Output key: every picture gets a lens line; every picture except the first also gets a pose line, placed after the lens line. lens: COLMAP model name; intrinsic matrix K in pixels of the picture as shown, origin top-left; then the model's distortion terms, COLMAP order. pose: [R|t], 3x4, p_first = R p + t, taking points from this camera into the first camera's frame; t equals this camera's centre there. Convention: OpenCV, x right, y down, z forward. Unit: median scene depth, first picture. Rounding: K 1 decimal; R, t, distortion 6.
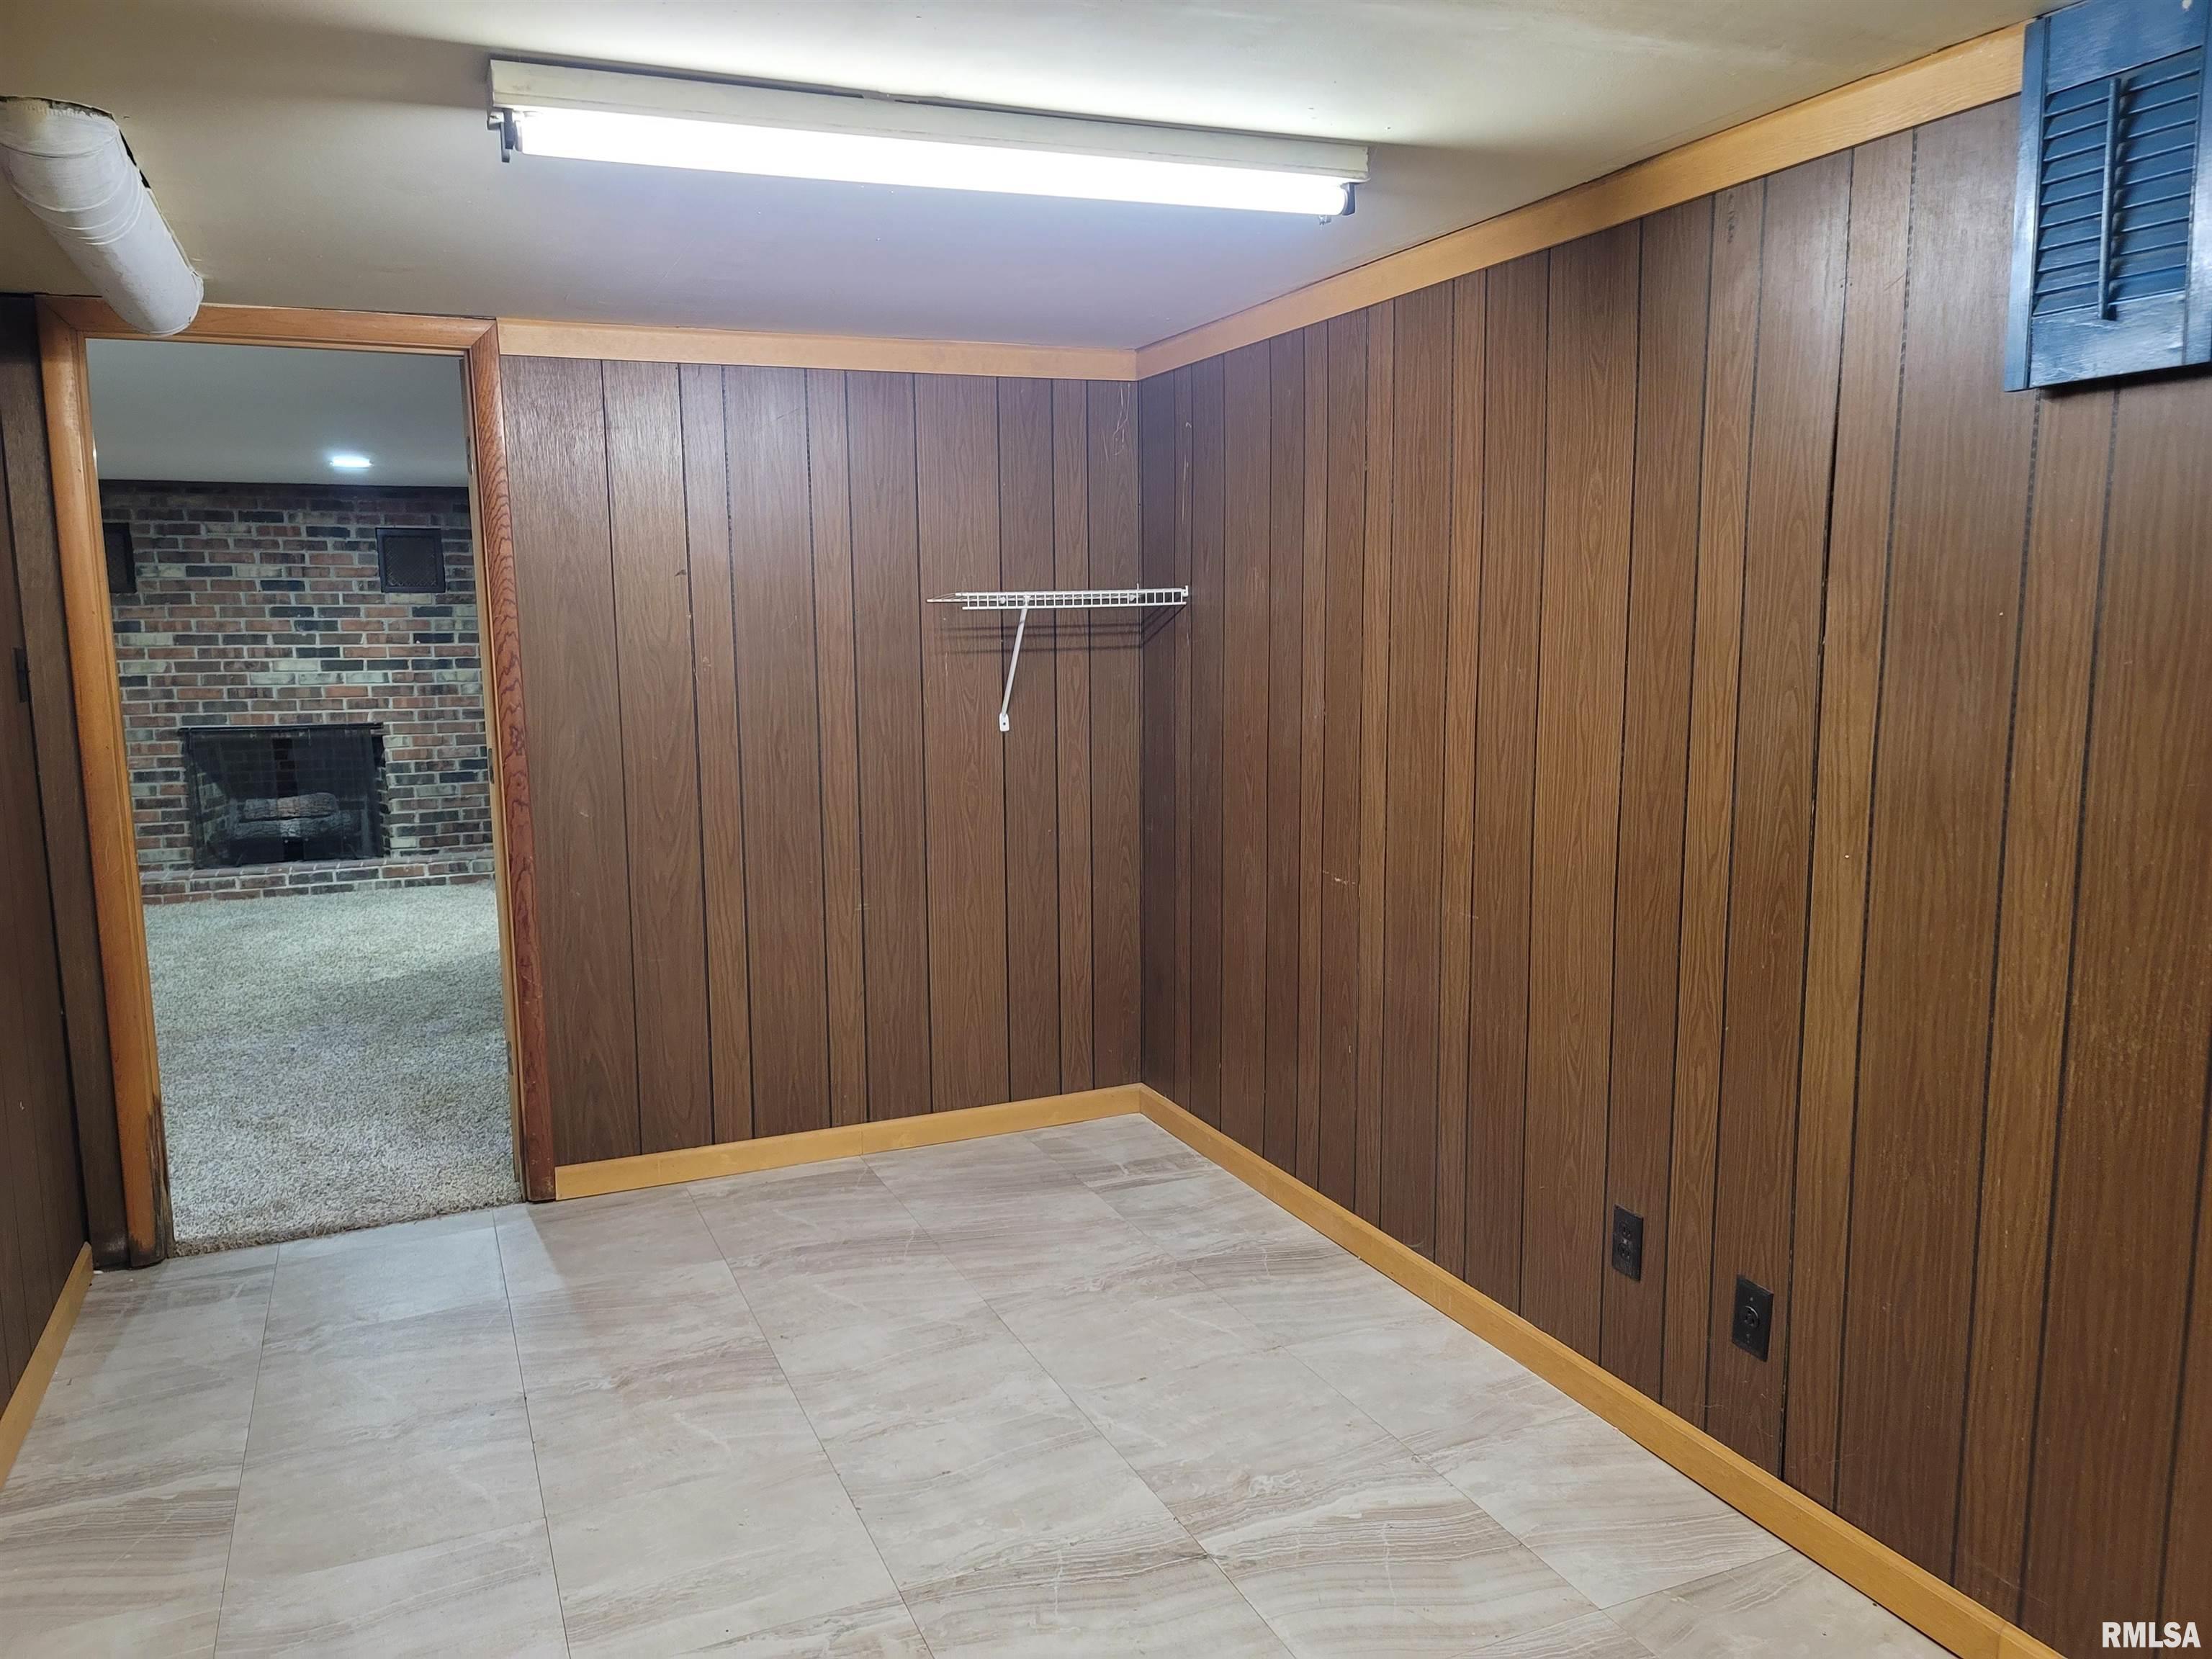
lens RADIAL K [[1613.1, 0, 1127.9], [0, 1613.1, 847.8], [0, 0, 1]] dist [0.080971, -0.071178]
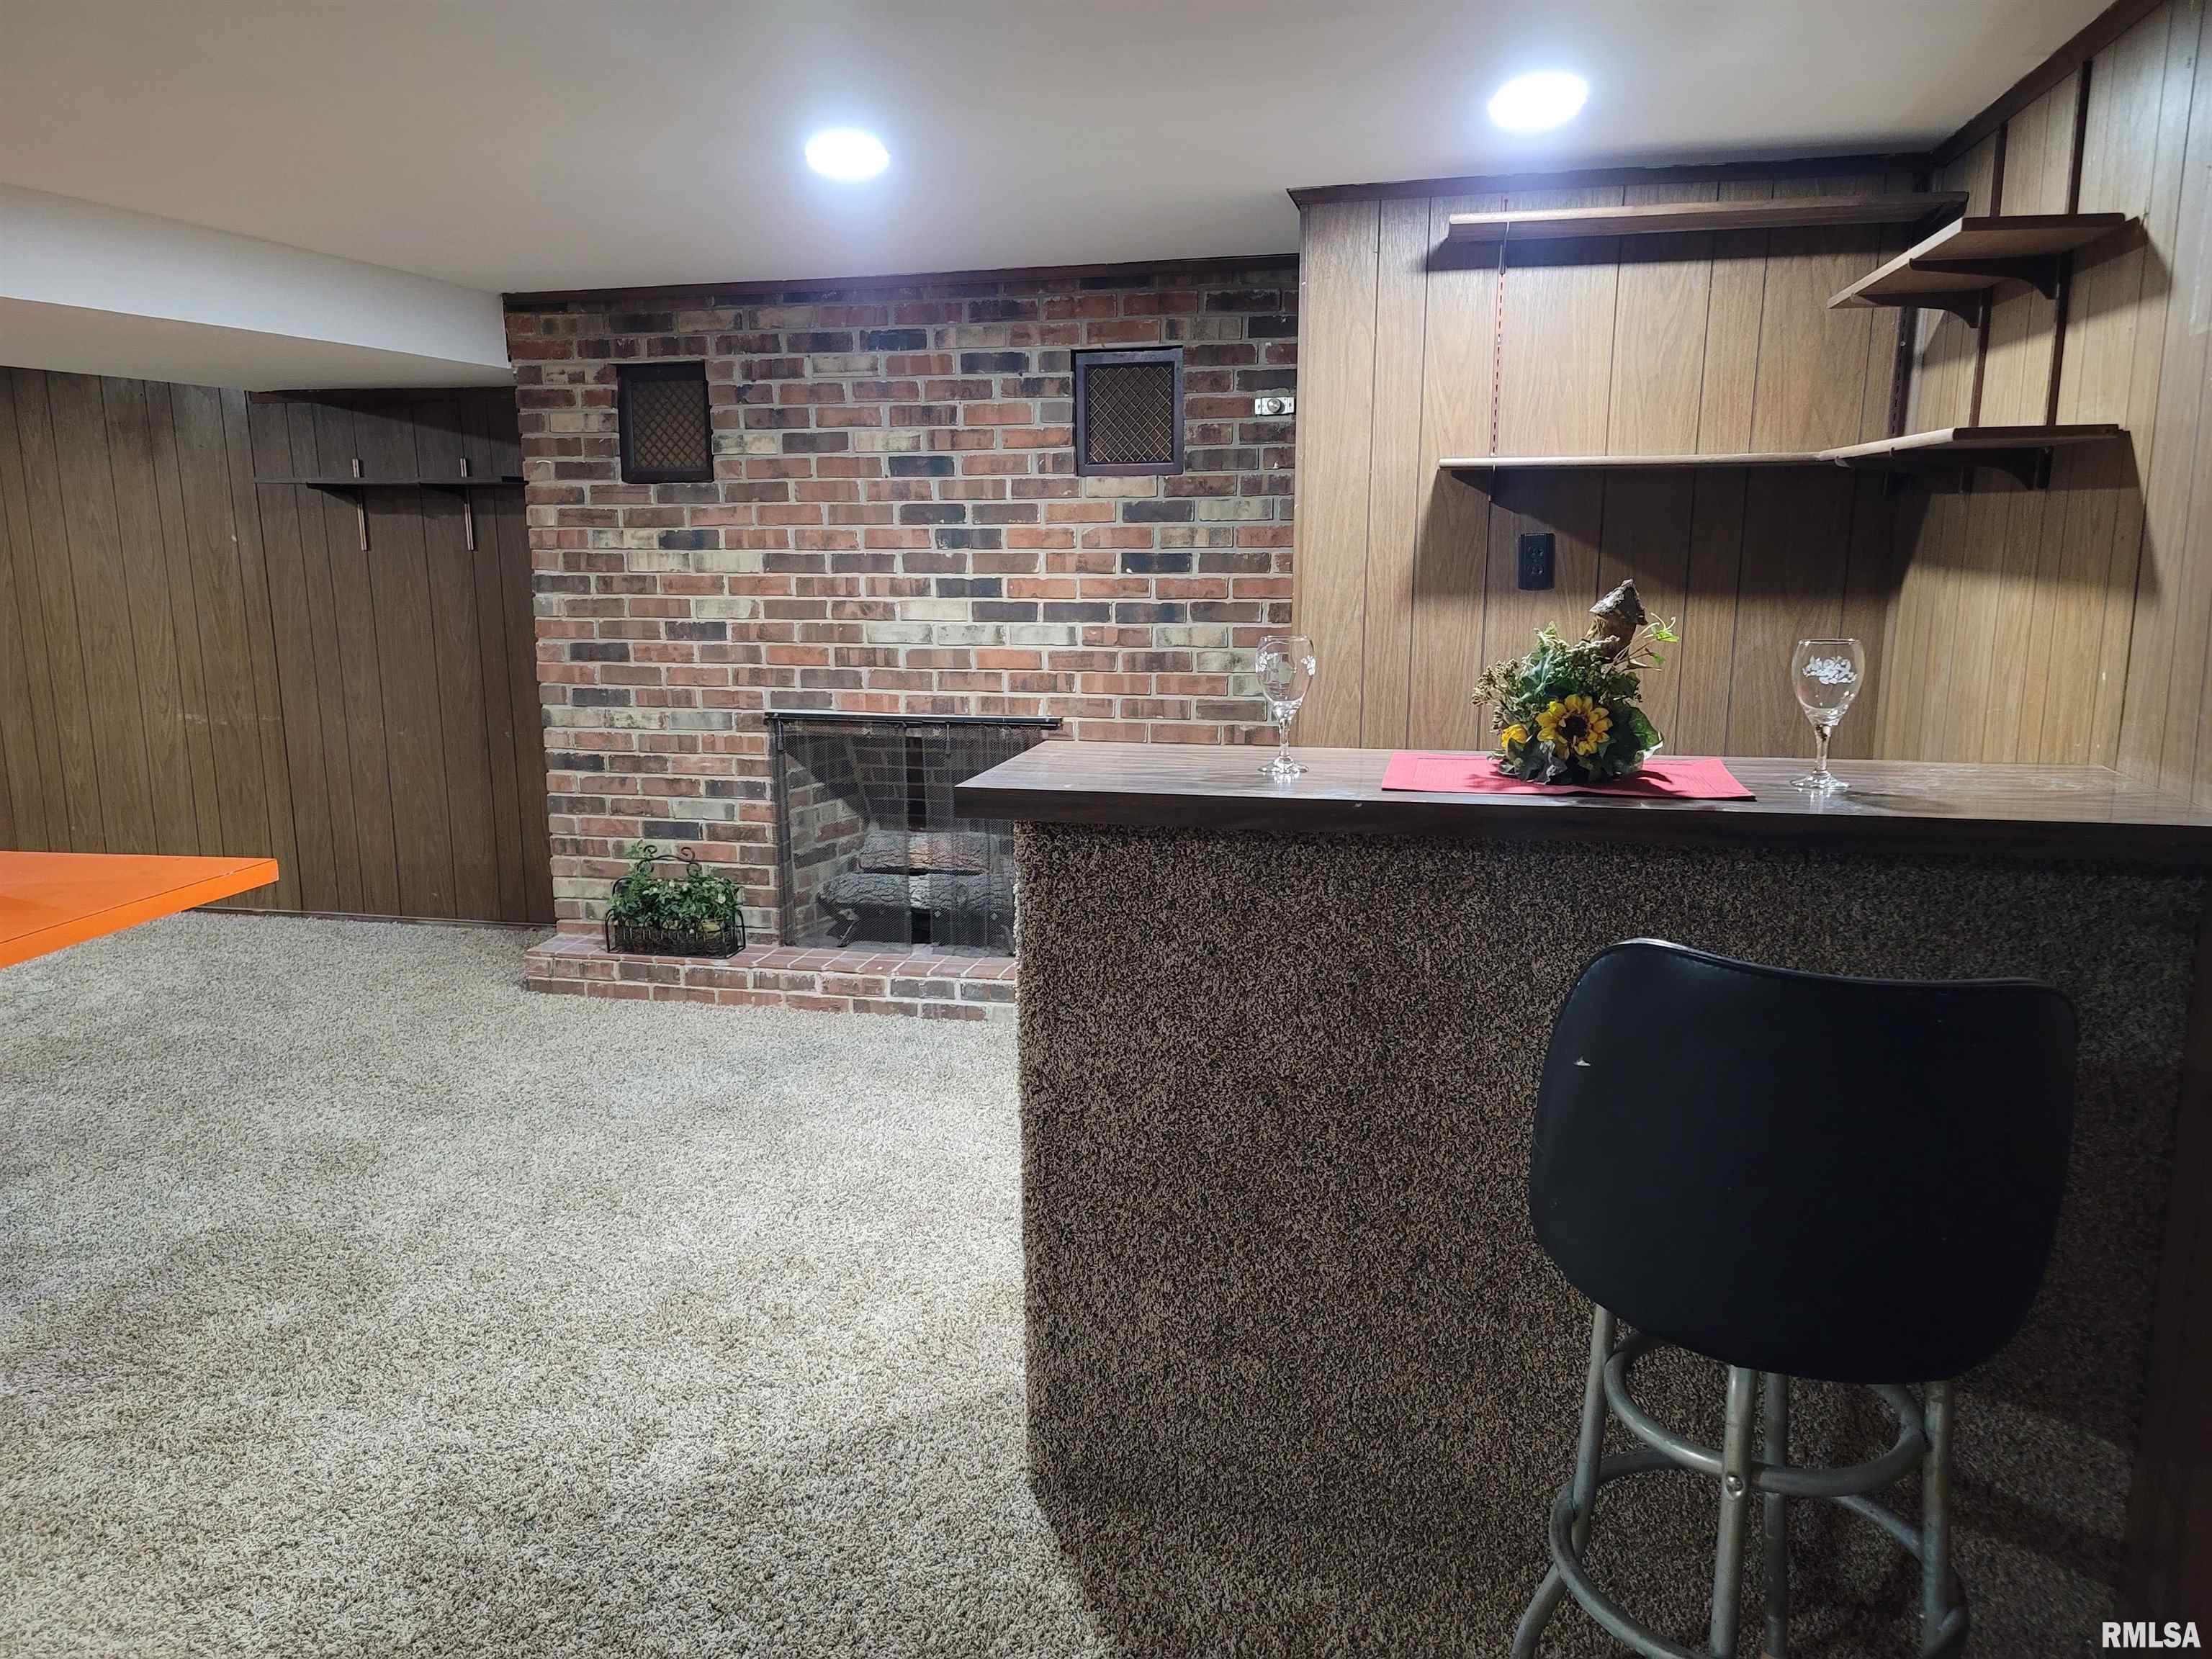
lens RADIAL K [[1613.1, 0, 1087.4], [0, 1613.1, 840.9], [0, 0, 1]] dist [0.080971, -0.071178]
pose [[0.793054, 0.120457, -0.597123, -0.127453], [-0.084511, 0.992531, 0.087982, -0.087181], [0.603261, -0.019311, 0.797310, 0.596108]]
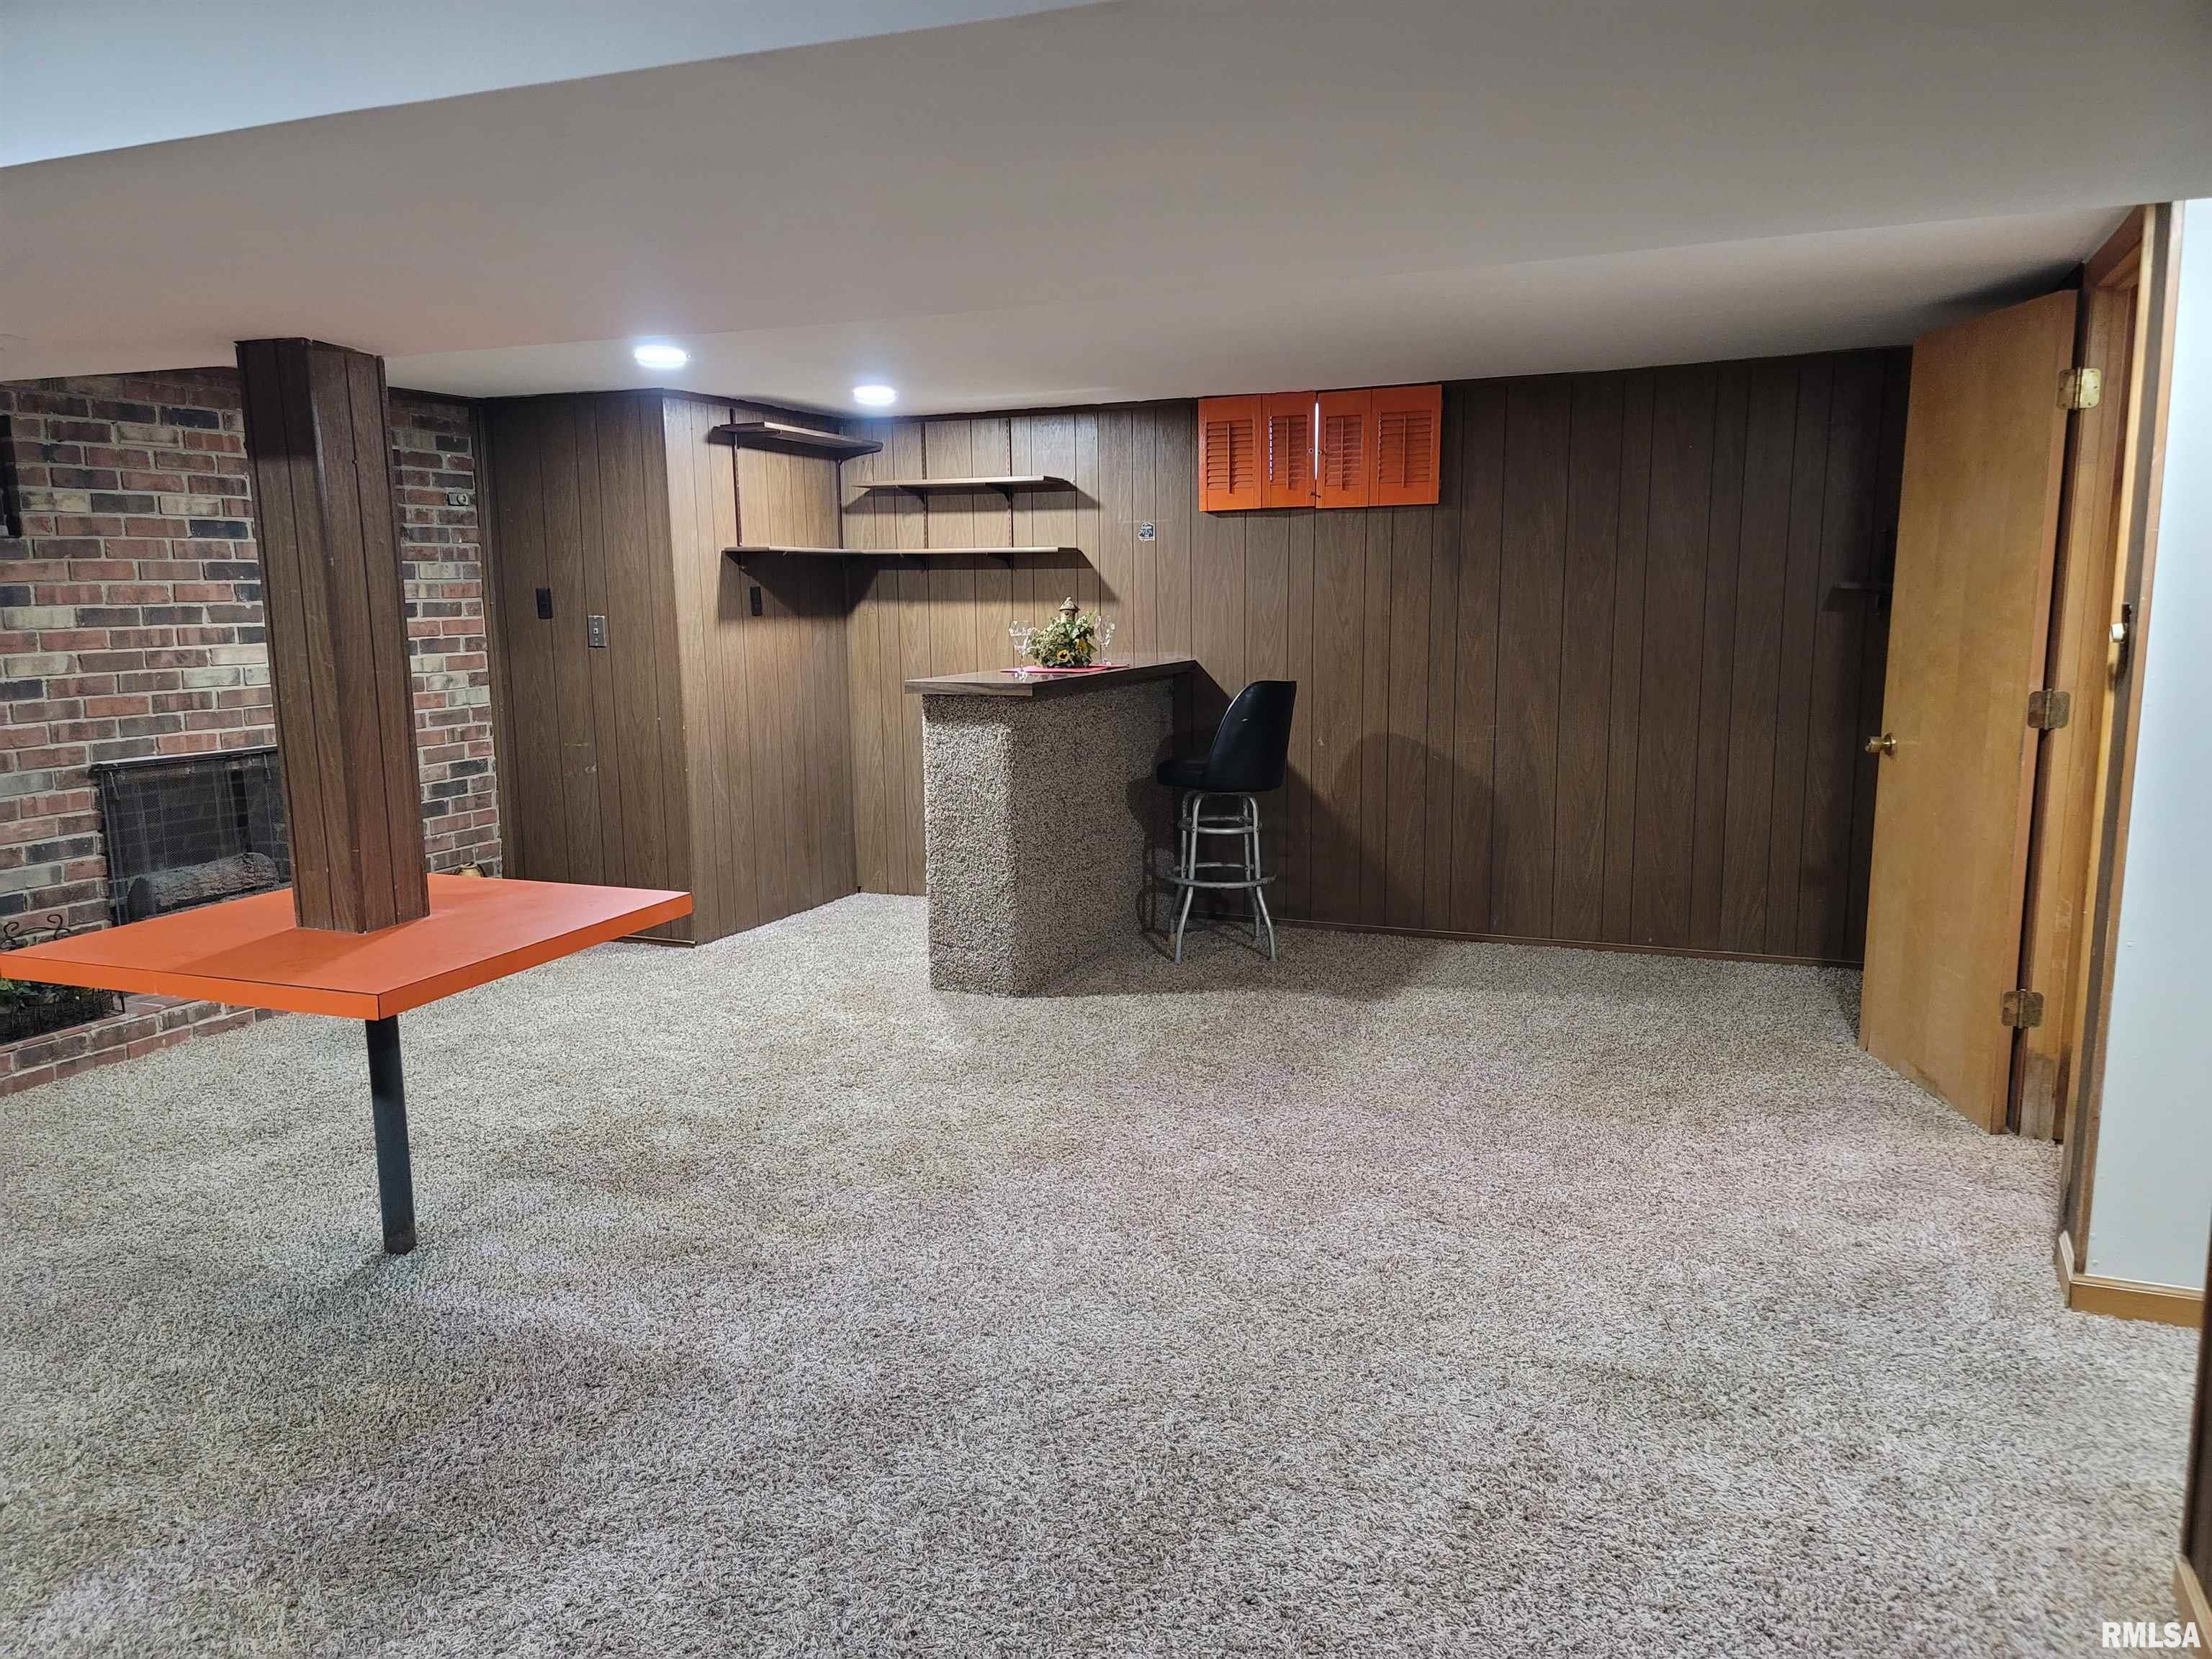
lens RADIAL K [[1613.1, 0, 1093.6], [0, 1613.1, 842.8], [0, 0, 1]] dist [0.080971, -0.071178]
pose [[0.741227, -0.107260, 0.662629, -0.700225], [0.097811, 0.993873, 0.051465, -0.039763], [-0.664090, 0.026665, 0.747177, 0.309109]]
